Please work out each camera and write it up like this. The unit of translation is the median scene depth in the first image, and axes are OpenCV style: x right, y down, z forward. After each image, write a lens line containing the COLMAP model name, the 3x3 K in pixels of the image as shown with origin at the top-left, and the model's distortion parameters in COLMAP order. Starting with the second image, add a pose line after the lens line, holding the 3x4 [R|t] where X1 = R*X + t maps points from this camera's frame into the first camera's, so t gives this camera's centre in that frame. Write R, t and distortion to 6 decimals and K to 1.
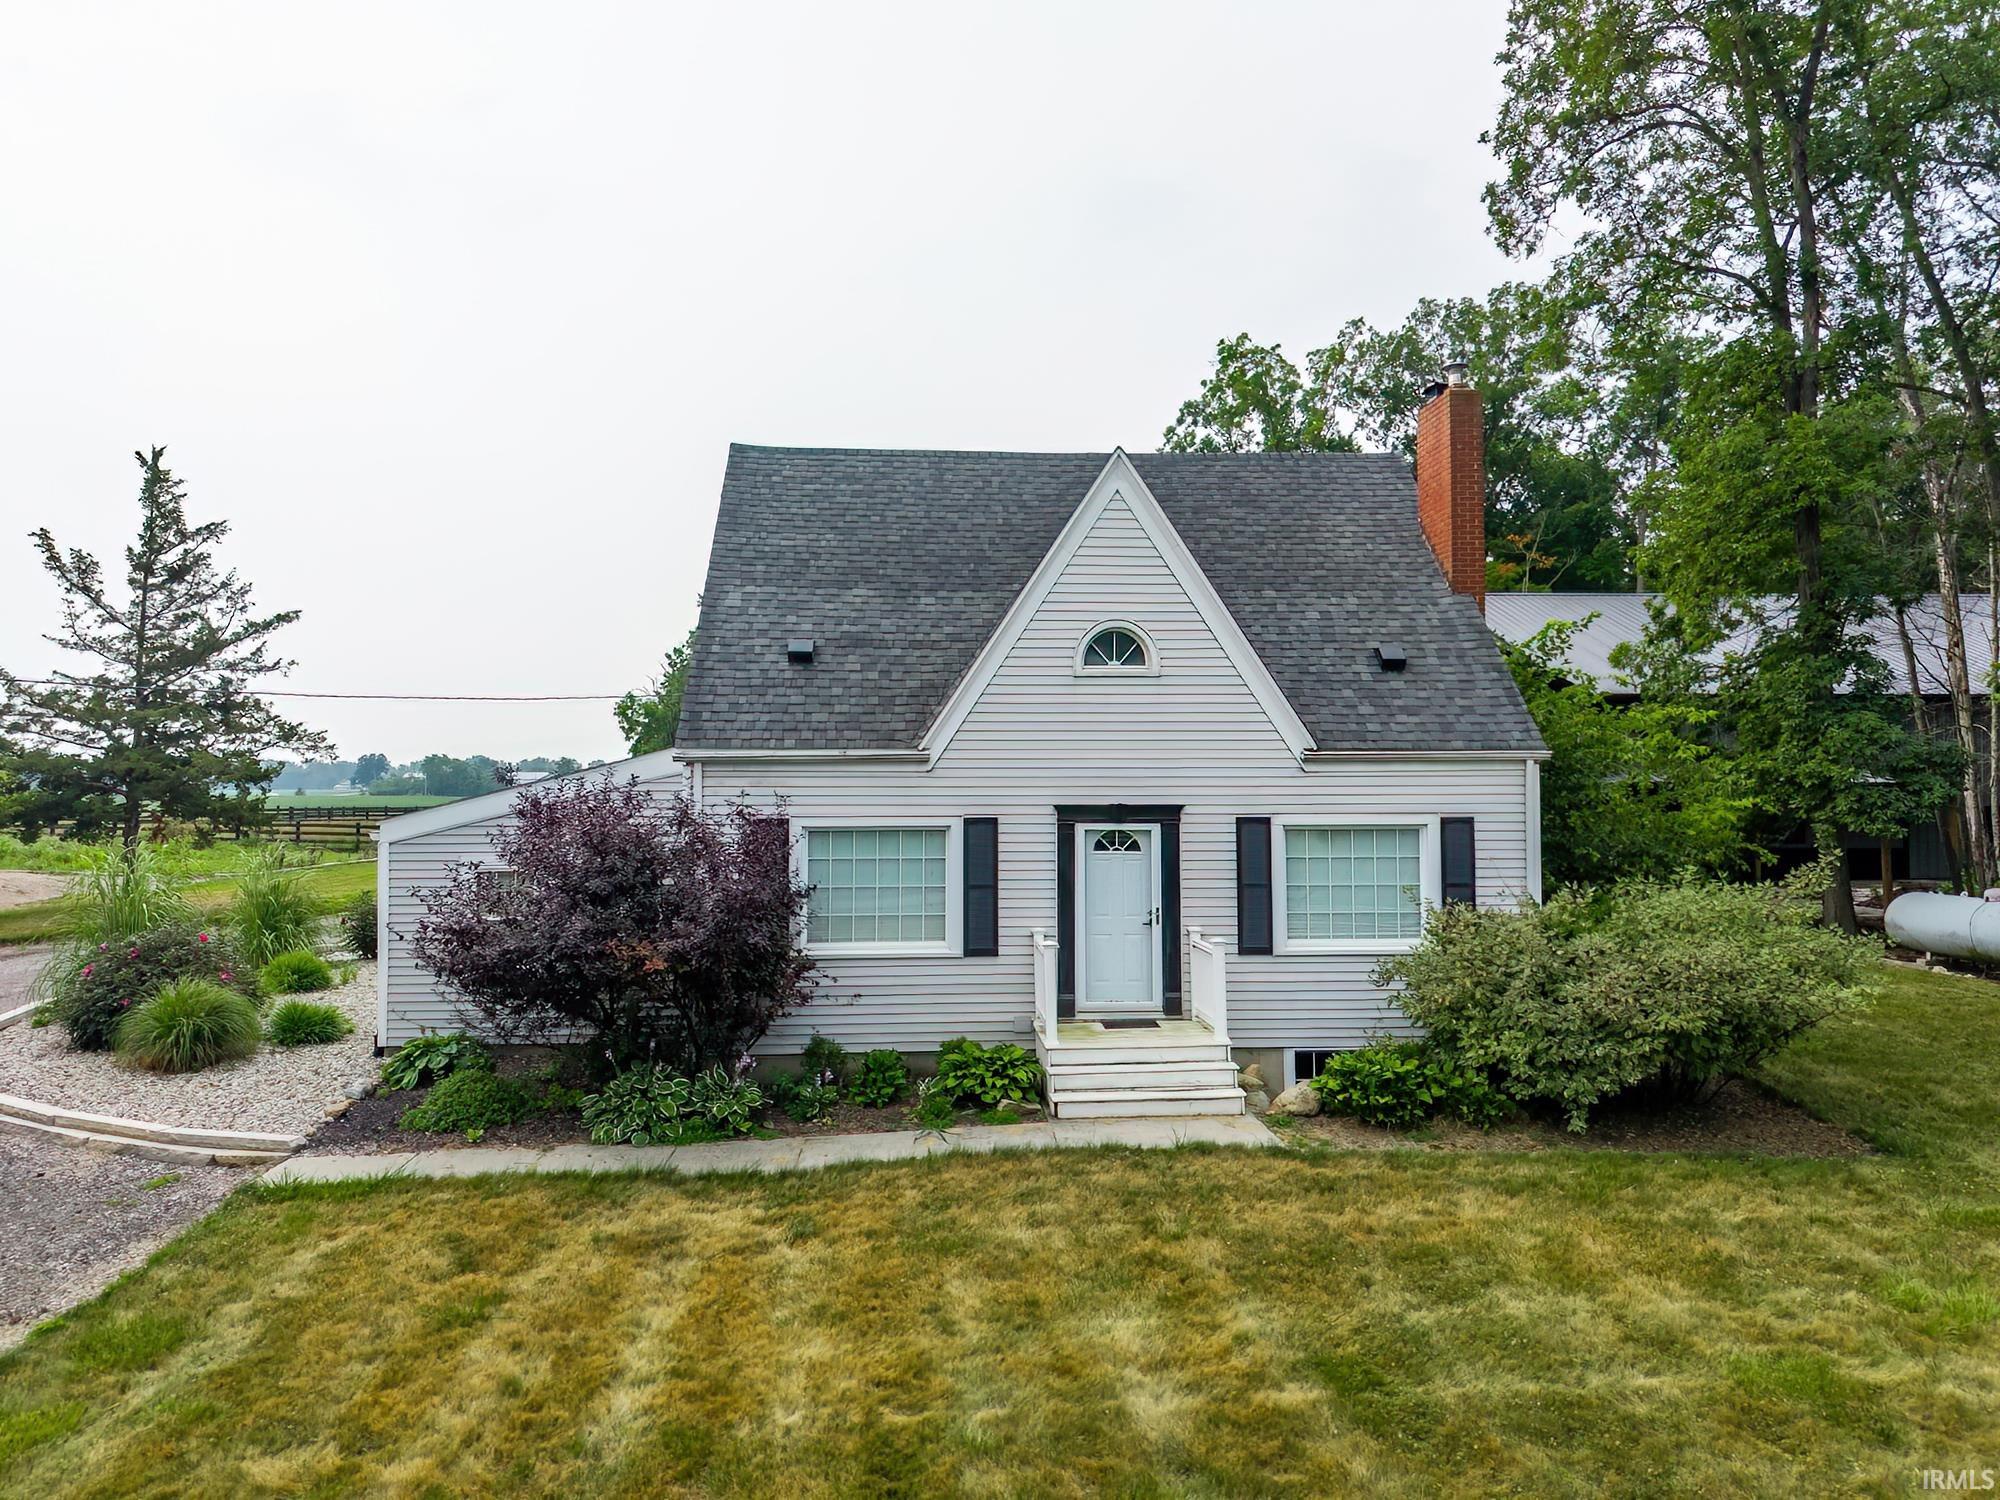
lens RADIAL K [[1363.8, 0, 1048.1], [0, 1363.8, 747.6], [0, 0, 1]] dist [0.039408, -0.026295]
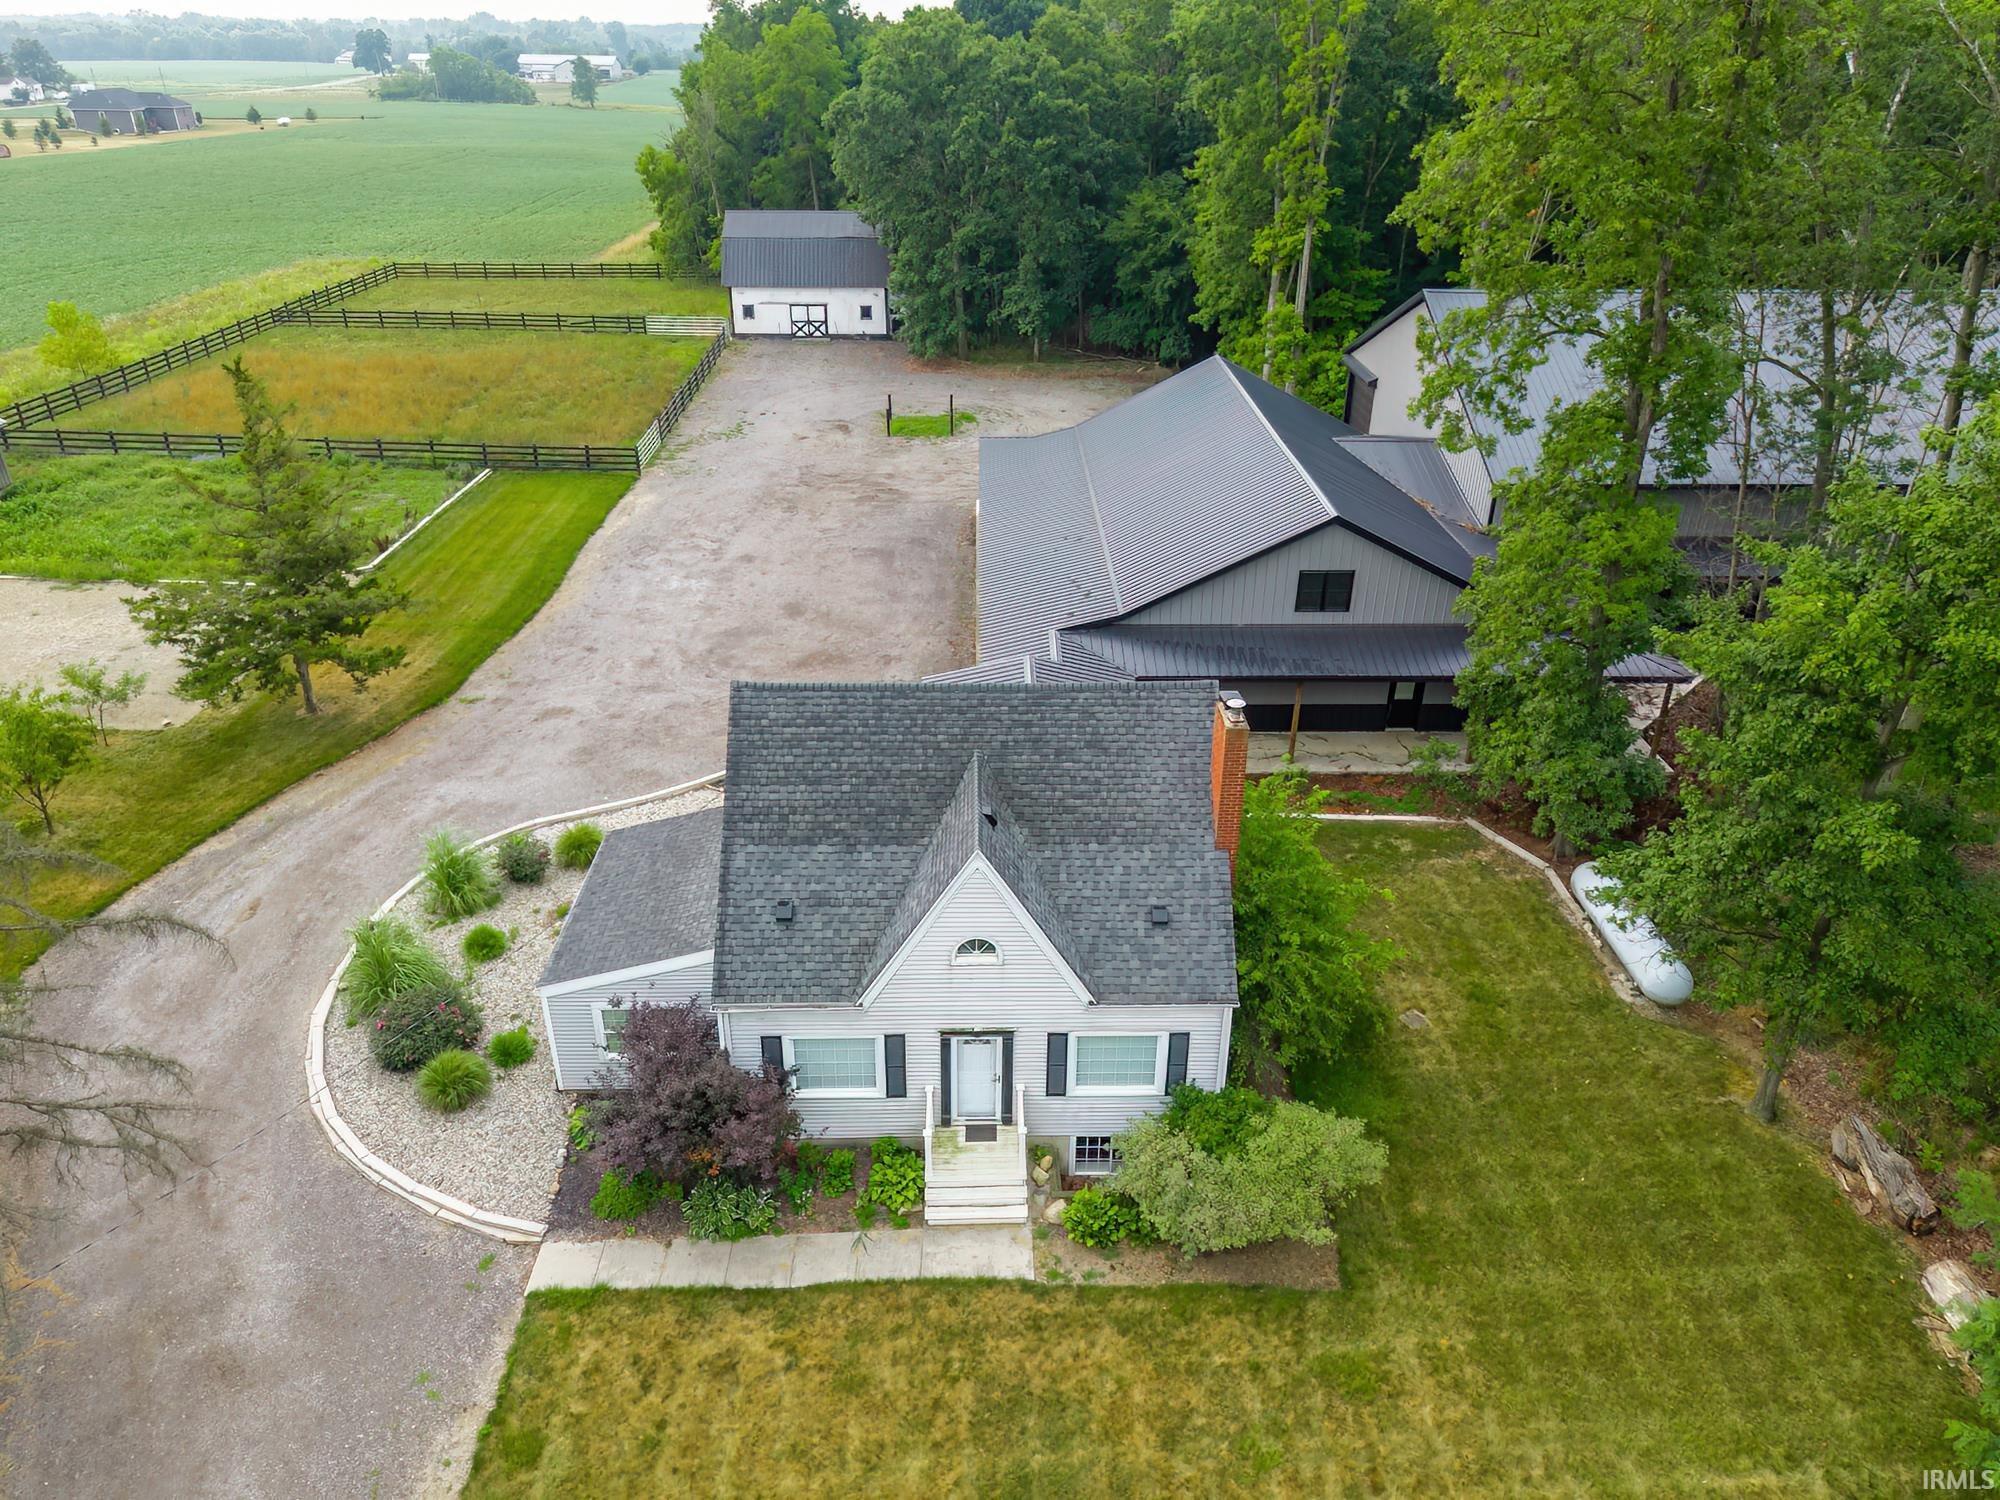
lens RADIAL K [[1363.8, 0, 1060.1], [0, 1363.8, 746.3], [0, 0, 1]] dist [0.039408, -0.026295]
pose [[0.998828, 0.043335, -0.021557, 0.175220], [-0.027928, 0.879781, 0.474559, -1.062162], [0.039531, -0.473401, 0.879960, -0.316979]]
